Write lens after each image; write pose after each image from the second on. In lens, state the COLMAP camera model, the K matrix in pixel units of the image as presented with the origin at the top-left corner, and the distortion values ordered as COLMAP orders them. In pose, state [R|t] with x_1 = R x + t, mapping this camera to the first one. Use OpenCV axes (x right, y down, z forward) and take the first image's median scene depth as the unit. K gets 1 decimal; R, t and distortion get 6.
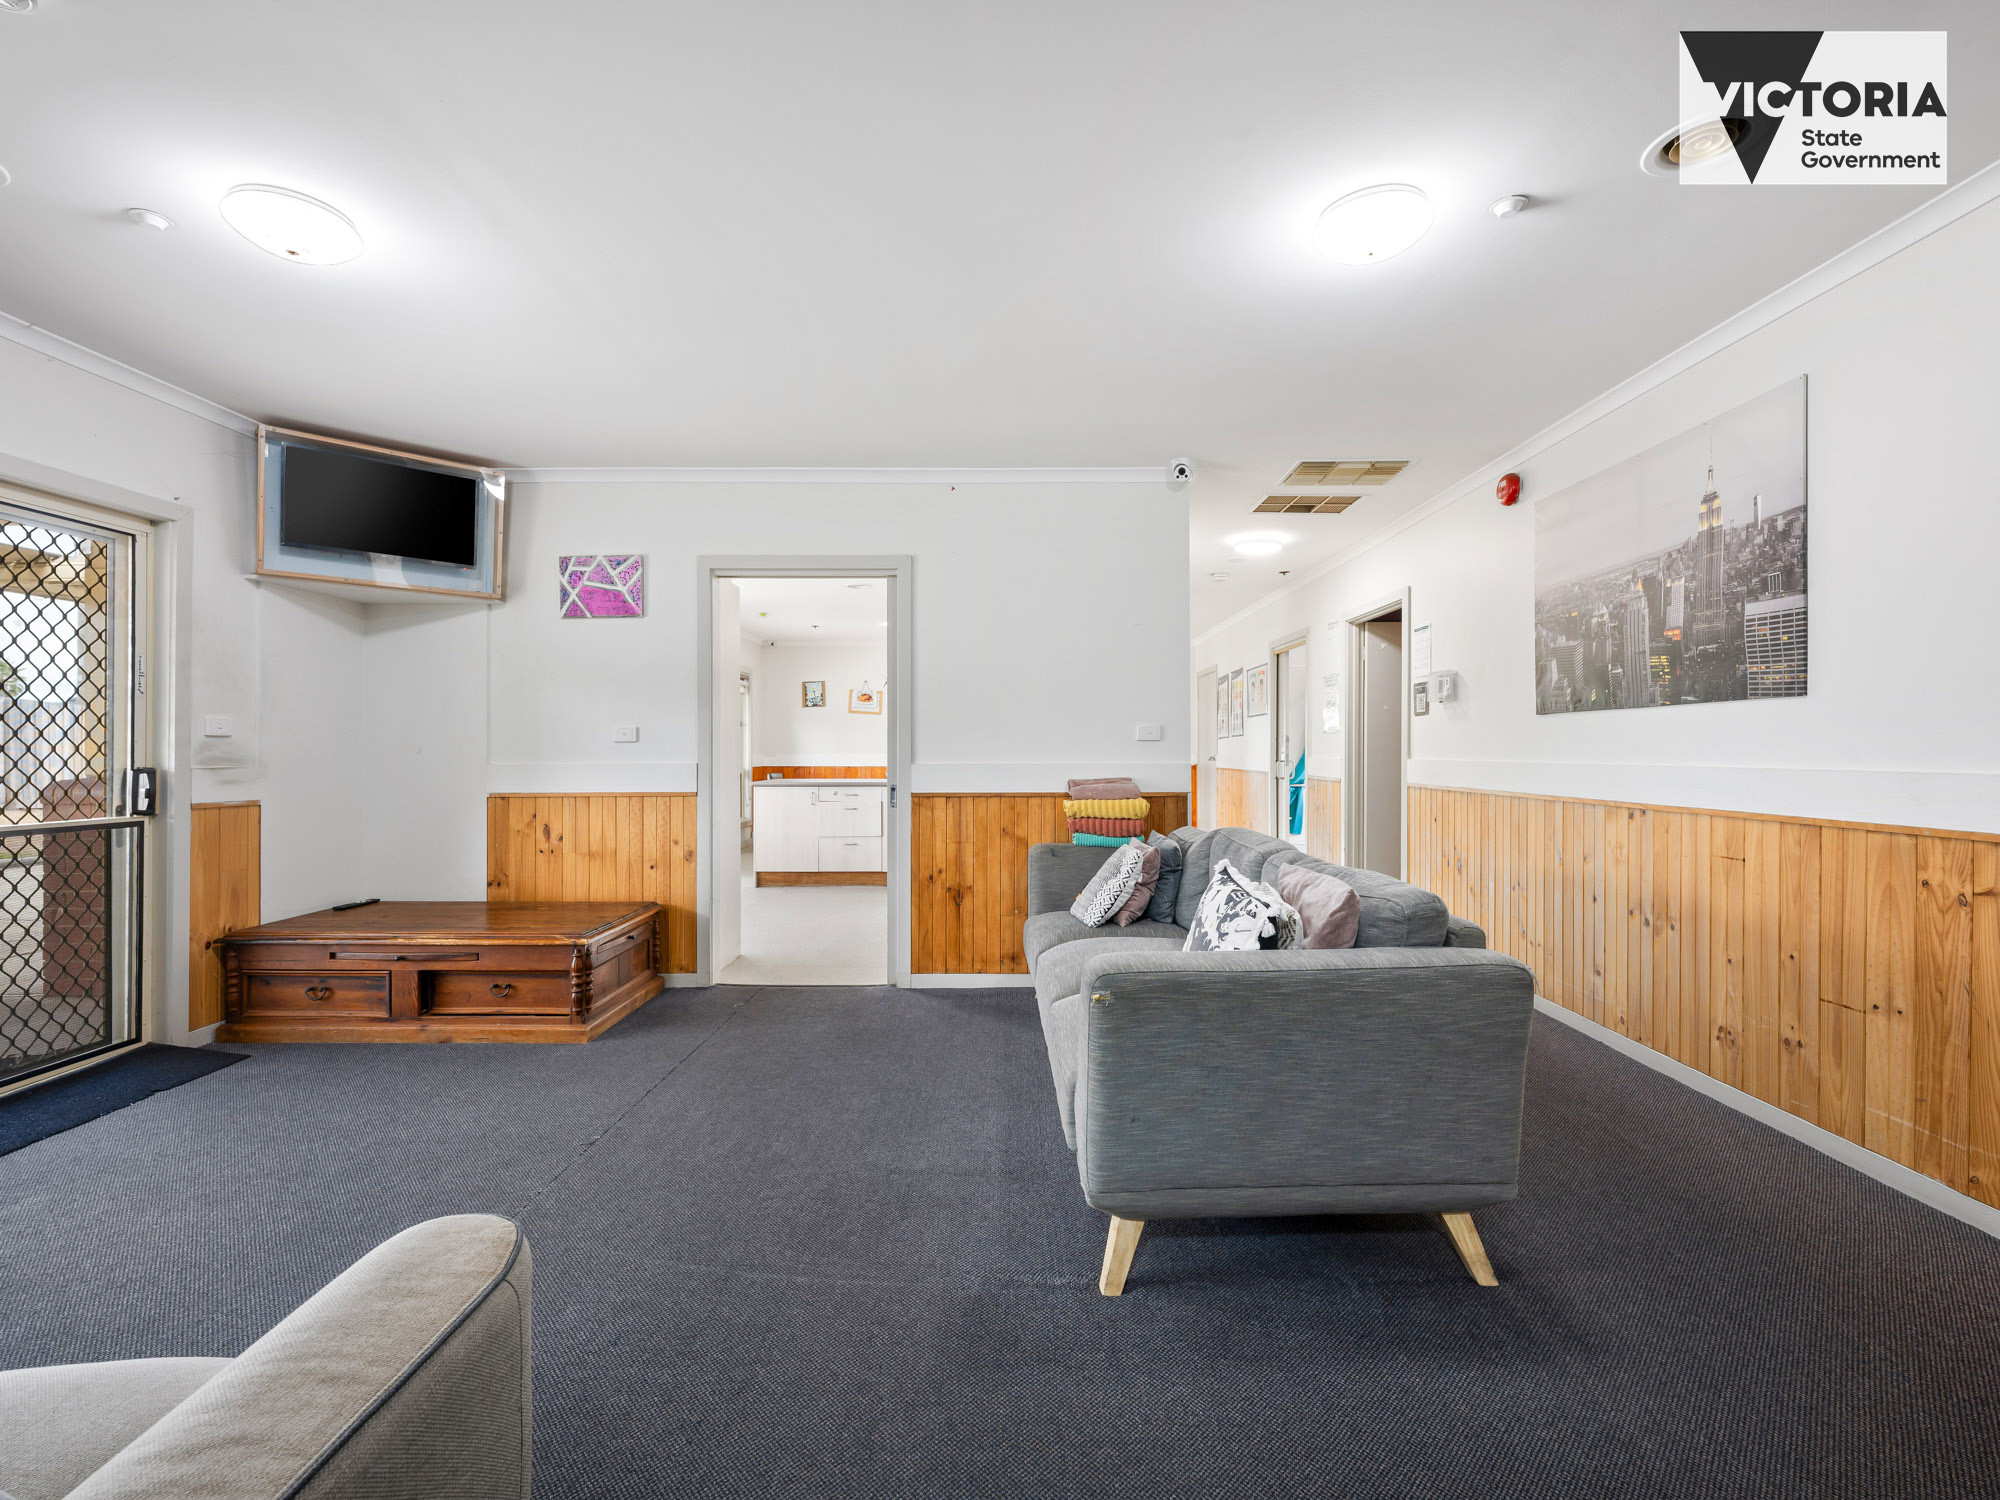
lens RADIAL K [[898.7, 0, 999.7], [0, 898.7, 749.8], [0, 0, 1]] dist [0.000427, 0.000271]
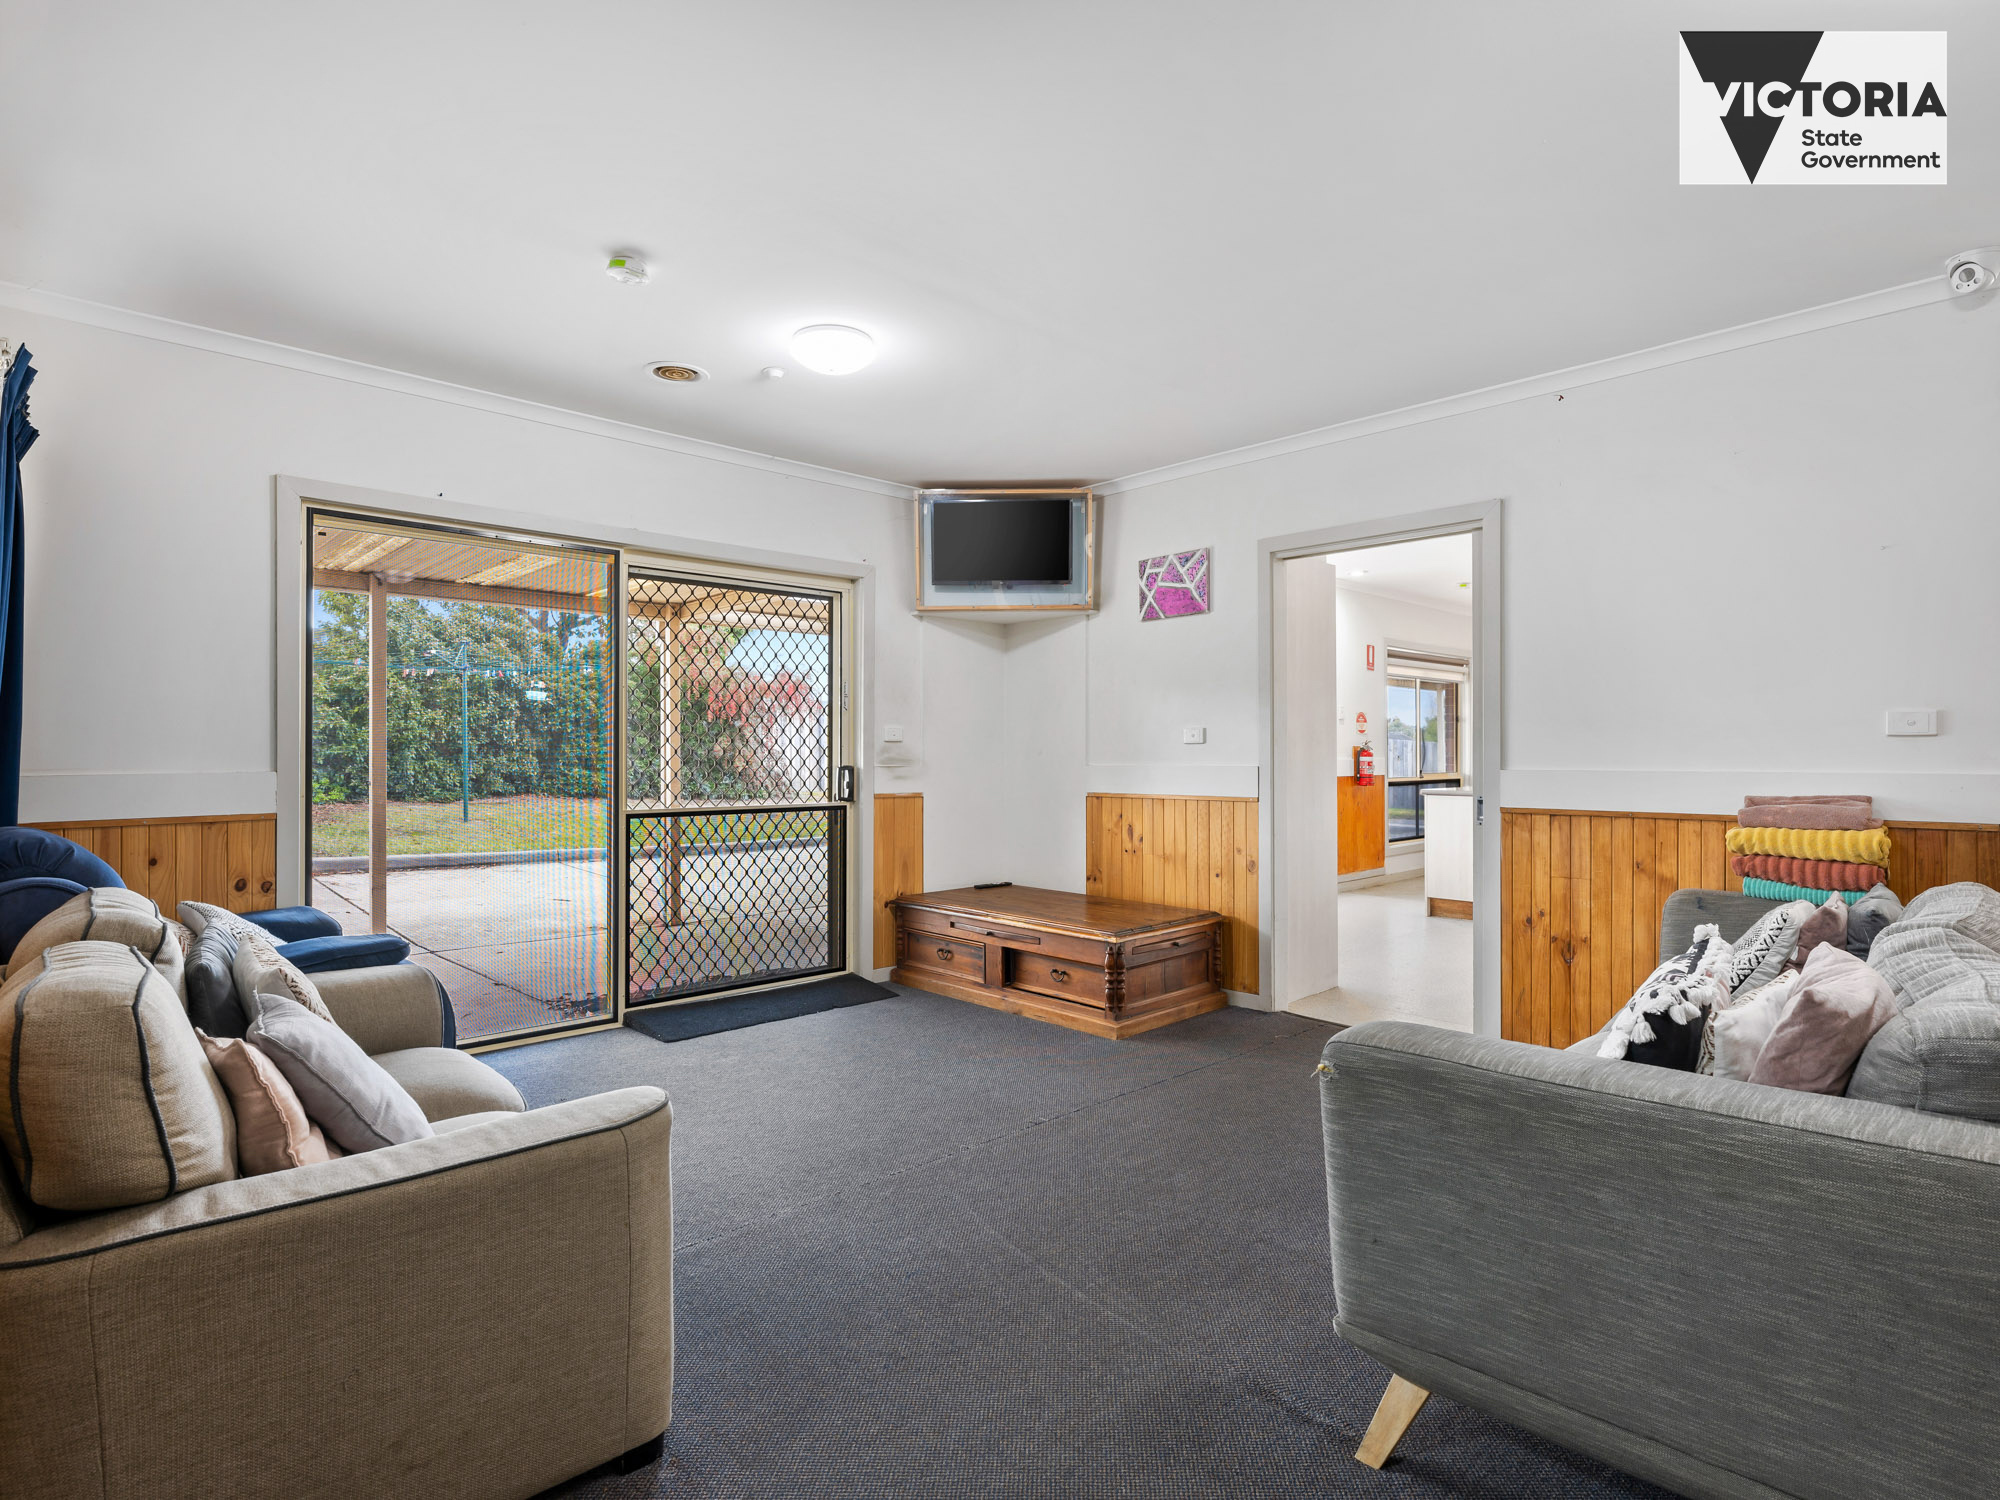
lens RADIAL K [[1047.9, 0, 1000.0], [0, 1047.9, 750.0], [0, 0, 1]] dist [0.001263, -0.000073]
pose [[0.689386, -0.001896, -0.724392, 0.265870], [0.001998, 0.999998, -0.000716, -0.001400], [0.724392, -0.000953, 0.689388, 0.074192]]
